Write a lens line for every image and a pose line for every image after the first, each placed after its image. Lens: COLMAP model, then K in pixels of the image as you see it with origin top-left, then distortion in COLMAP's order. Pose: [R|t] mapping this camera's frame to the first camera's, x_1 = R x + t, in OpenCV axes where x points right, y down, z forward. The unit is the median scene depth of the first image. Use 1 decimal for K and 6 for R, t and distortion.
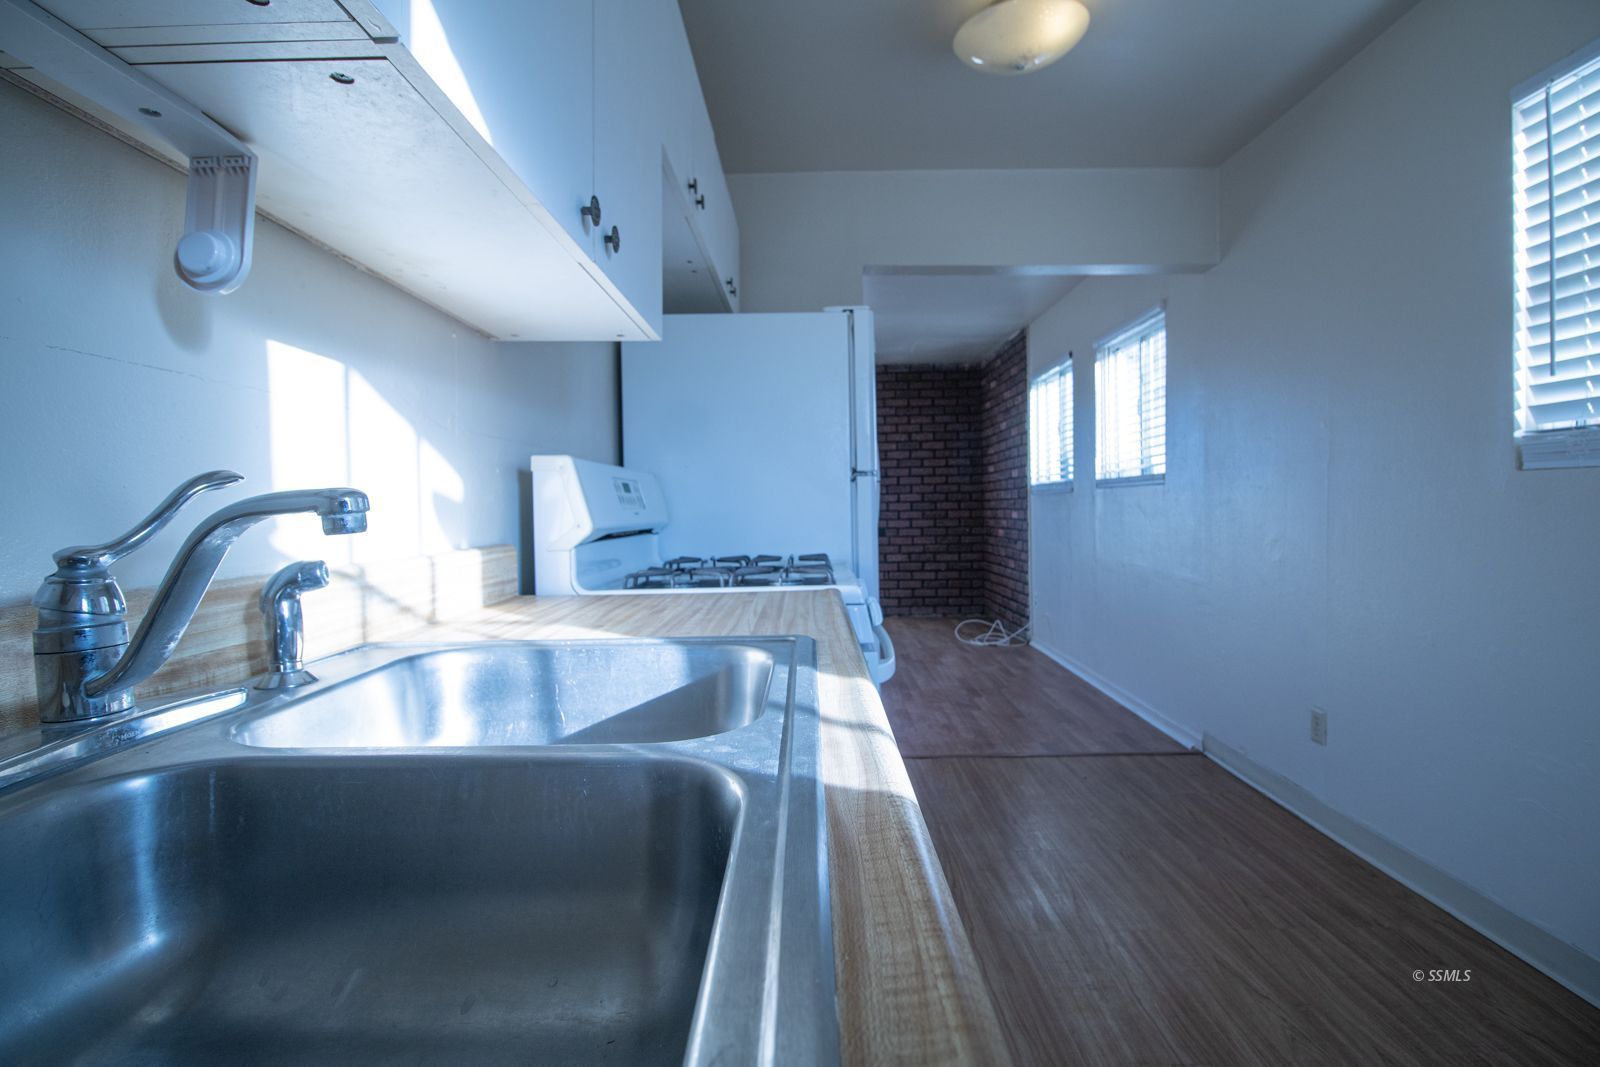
lens RADIAL K [[747.8, 0, 799.0], [0, 747.8, 511.1], [0, 0, 1]] dist [0.001020, -0.011488]
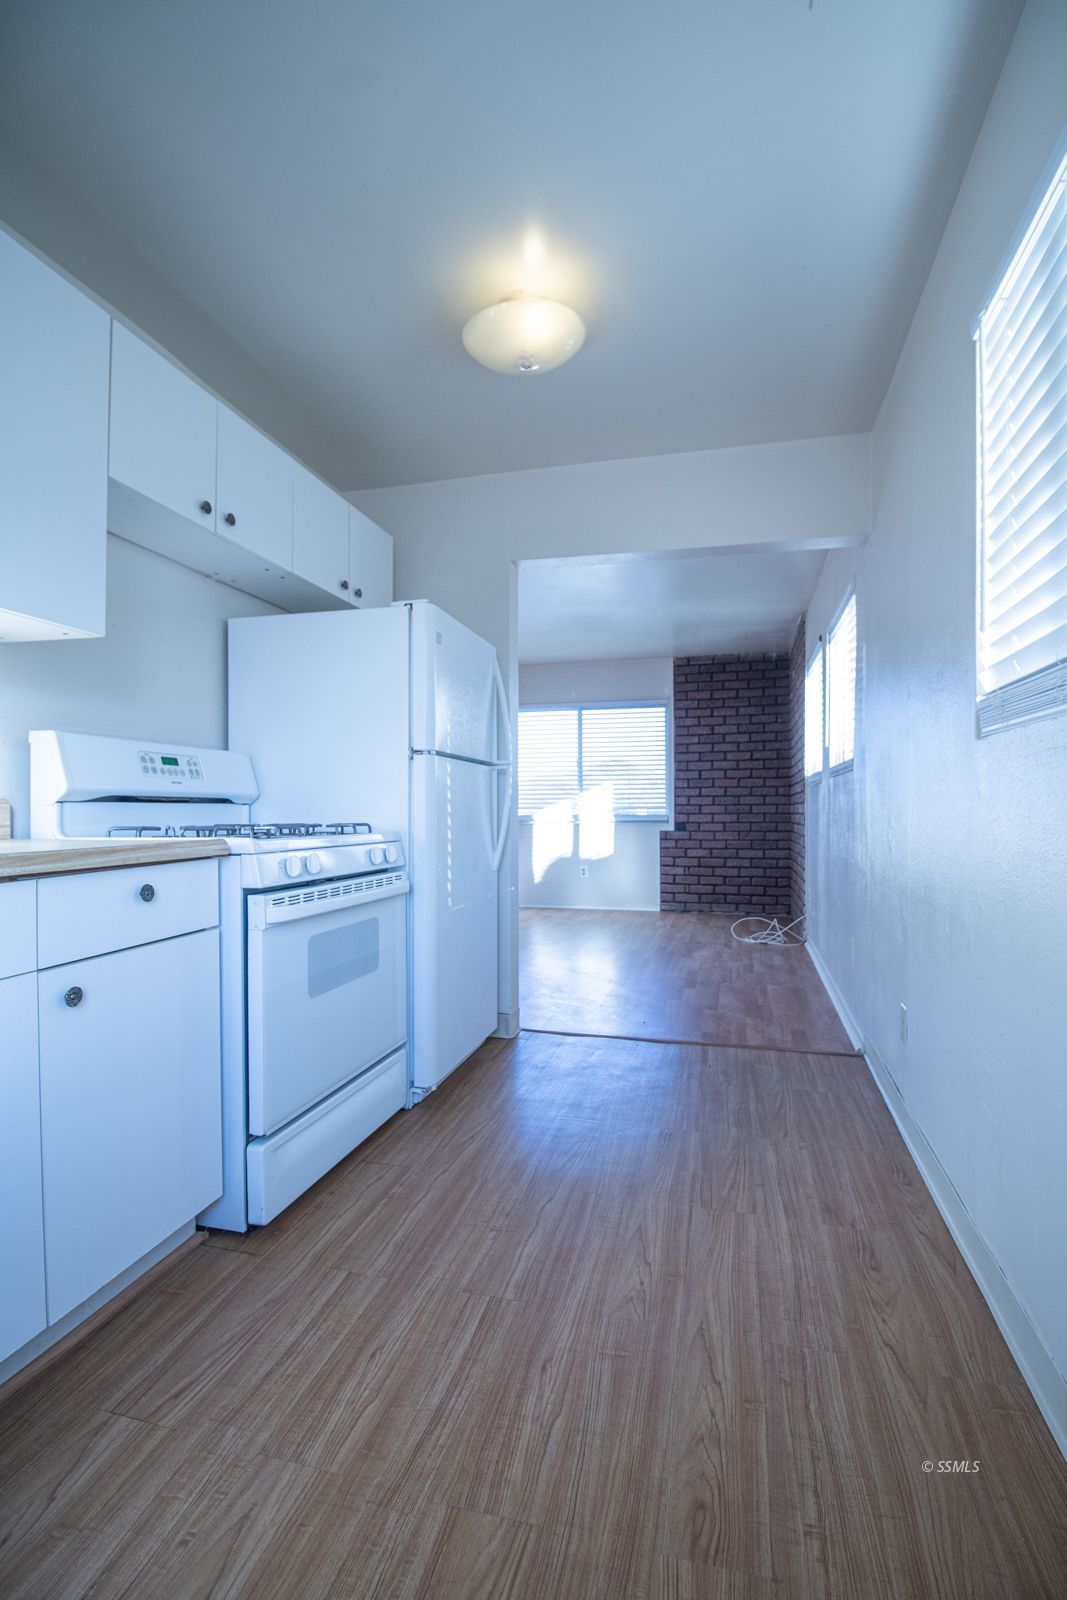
lens RADIAL K [[747.8, 0, 539.6], [0, 747.8, 802.1], [0, 0, 1]] dist [0.001020, -0.011488]
pose [[0.968415, 0.009466, -0.249165, 0.174114], [-0.013140, 0.999828, -0.013089, 0.011421], [0.248998, 0.015949, 0.968373, -0.004755]]
